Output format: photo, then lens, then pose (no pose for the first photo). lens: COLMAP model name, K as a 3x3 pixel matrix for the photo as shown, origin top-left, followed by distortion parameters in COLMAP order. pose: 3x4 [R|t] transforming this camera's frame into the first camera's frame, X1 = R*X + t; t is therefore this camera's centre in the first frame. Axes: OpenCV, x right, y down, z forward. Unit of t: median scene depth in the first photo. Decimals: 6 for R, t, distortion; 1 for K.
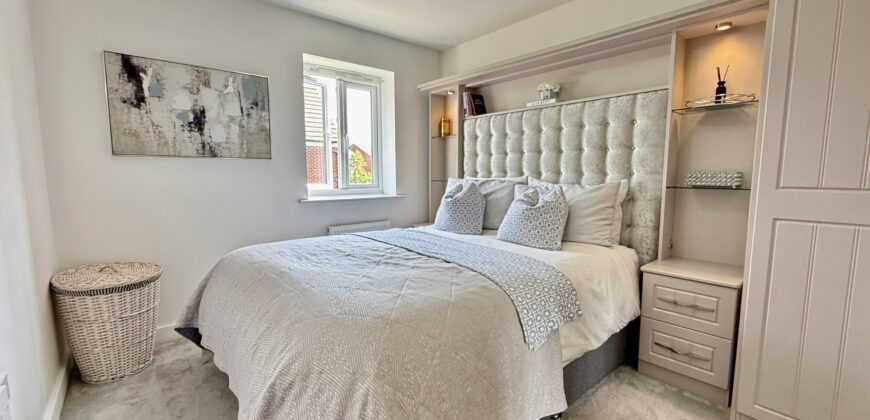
lens RADIAL K [[351.1, 0, 435.0], [0, 351.1, 210.0], [0, 0, 1]] dist [-0.011888, 0.000622]
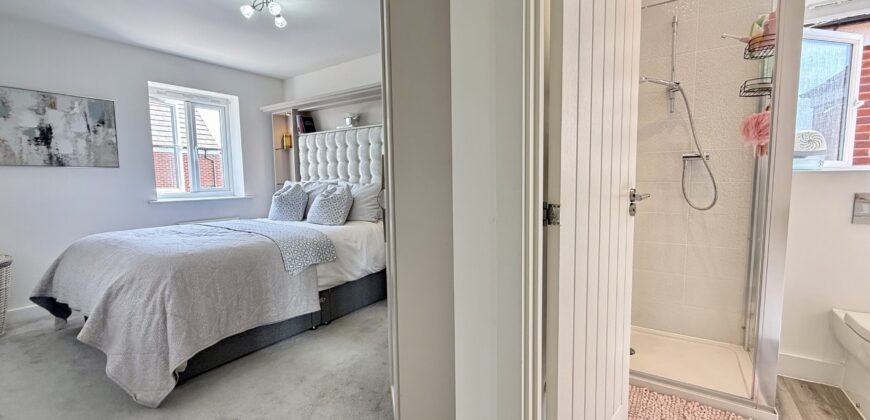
lens RADIAL K [[351.1, 0, 435.0], [0, 351.1, 210.0], [0, 0, 1]] dist [-0.011888, 0.000622]
pose [[0.962657, -0.037330, 0.268139, 0.268769], [0.042534, 0.999002, -0.013623, 0.067340], [-0.267363, 0.024519, 0.963284, -0.469304]]
